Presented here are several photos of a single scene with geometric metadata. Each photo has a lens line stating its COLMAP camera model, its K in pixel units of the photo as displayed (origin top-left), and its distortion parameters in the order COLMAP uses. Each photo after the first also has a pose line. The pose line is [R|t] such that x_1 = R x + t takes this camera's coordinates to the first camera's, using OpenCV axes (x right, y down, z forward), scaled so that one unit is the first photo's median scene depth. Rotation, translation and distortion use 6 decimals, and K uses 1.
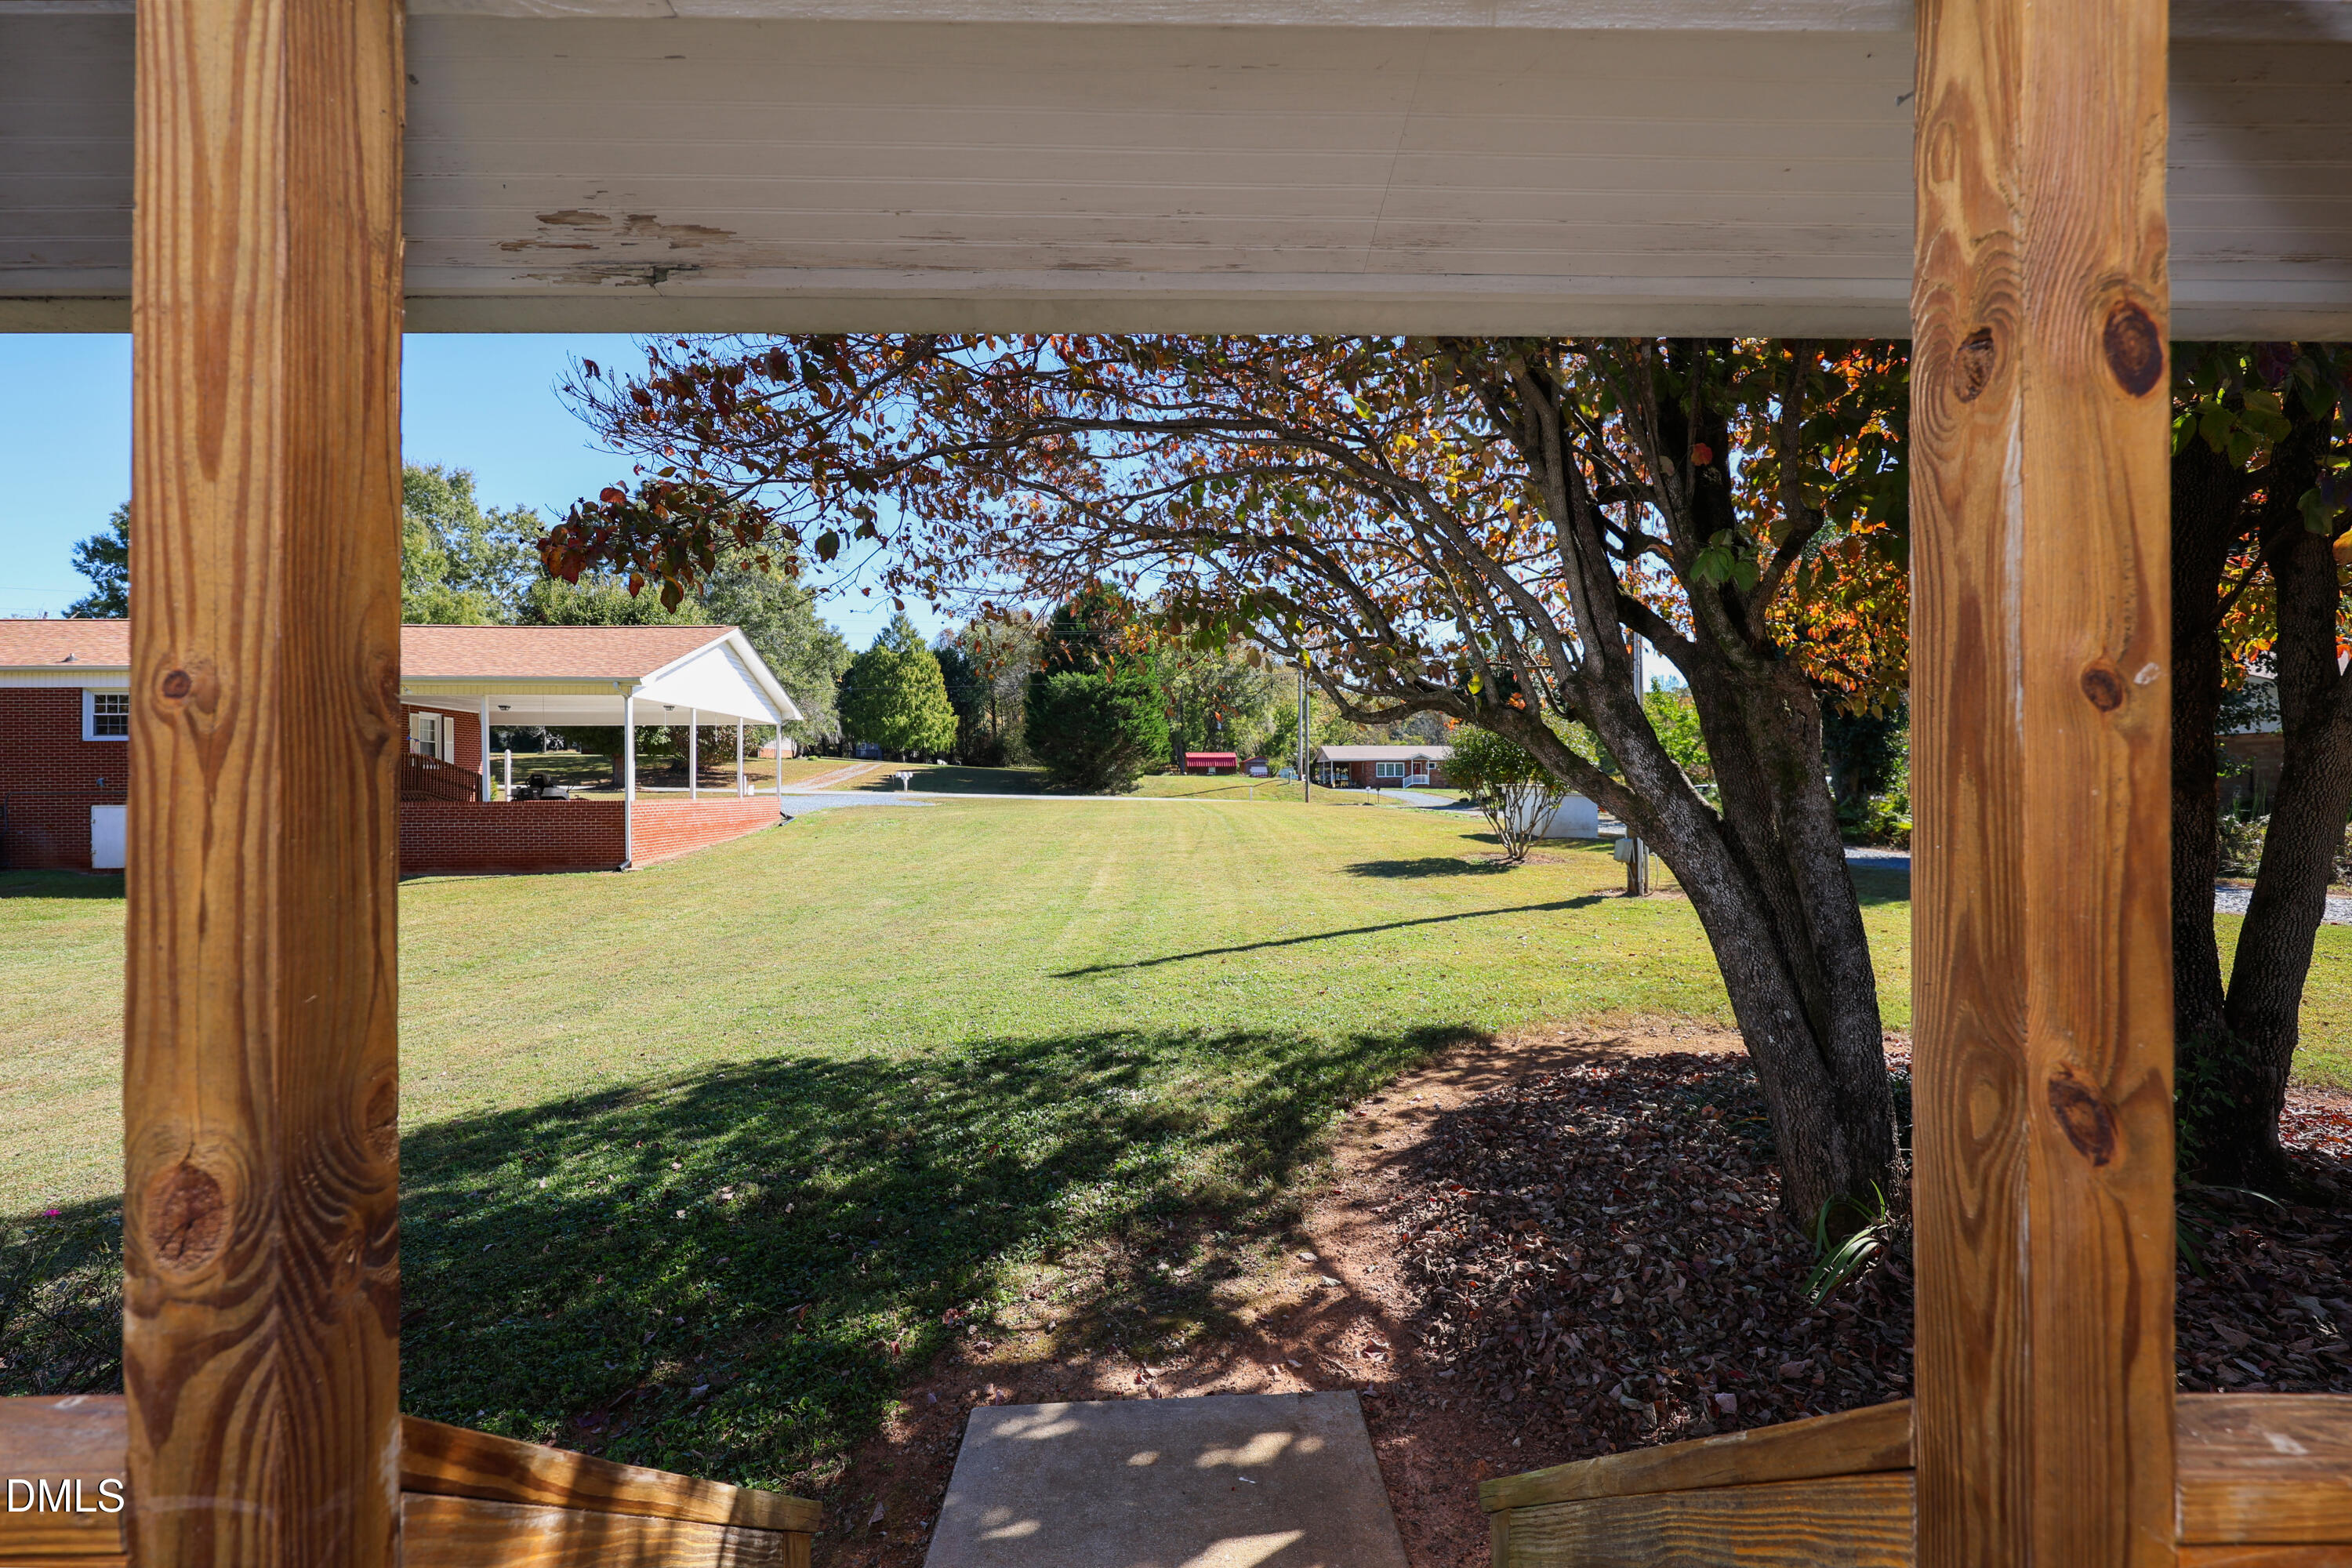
lens RADIAL K [[986.4, 0, 1173.0], [0, 986.4, 736.9], [0, 0, 1]] dist [-0.001057, -0.000240]
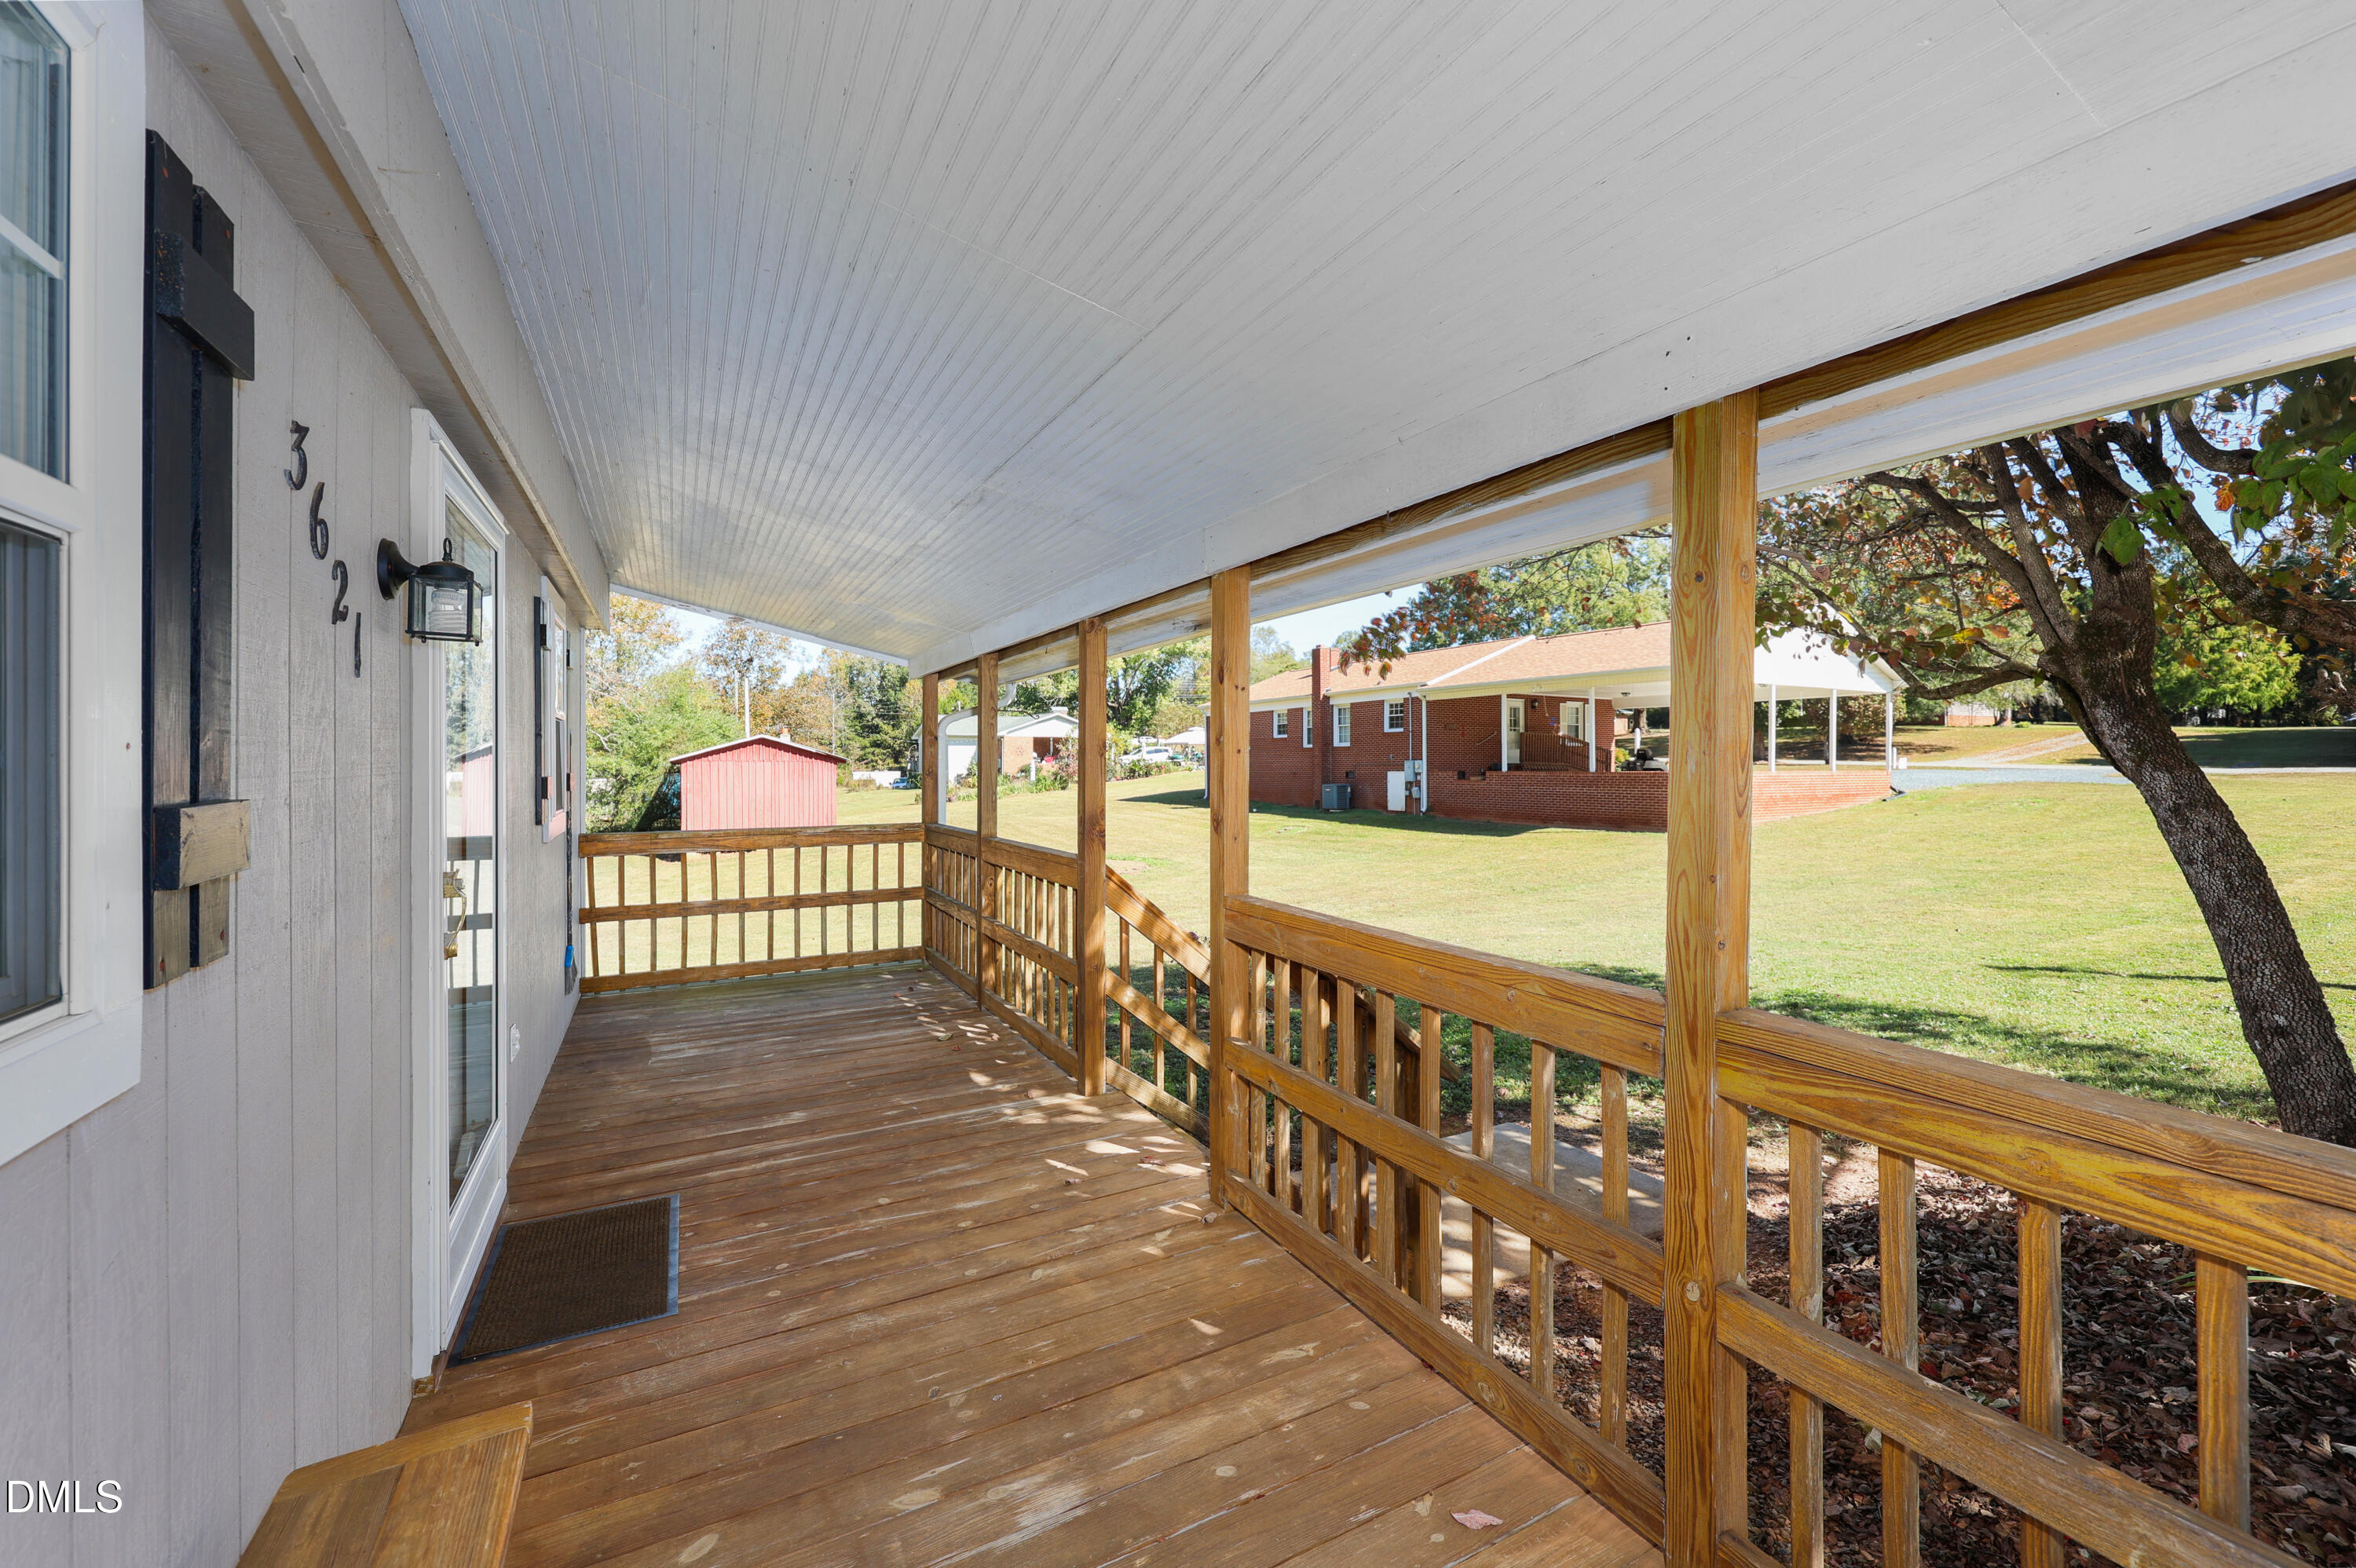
lens RADIAL K [[966.6, 0, 1204.9], [0, 966.6, 750.8], [0, 0, 1]] dist [0.002118, 0.000135]
pose [[0.484718, -0.010330, -0.874610, 0.100283], [0.046532, 0.998819, 0.013992, -0.001307], [0.873432, -0.047479, 0.484626, -0.023848]]
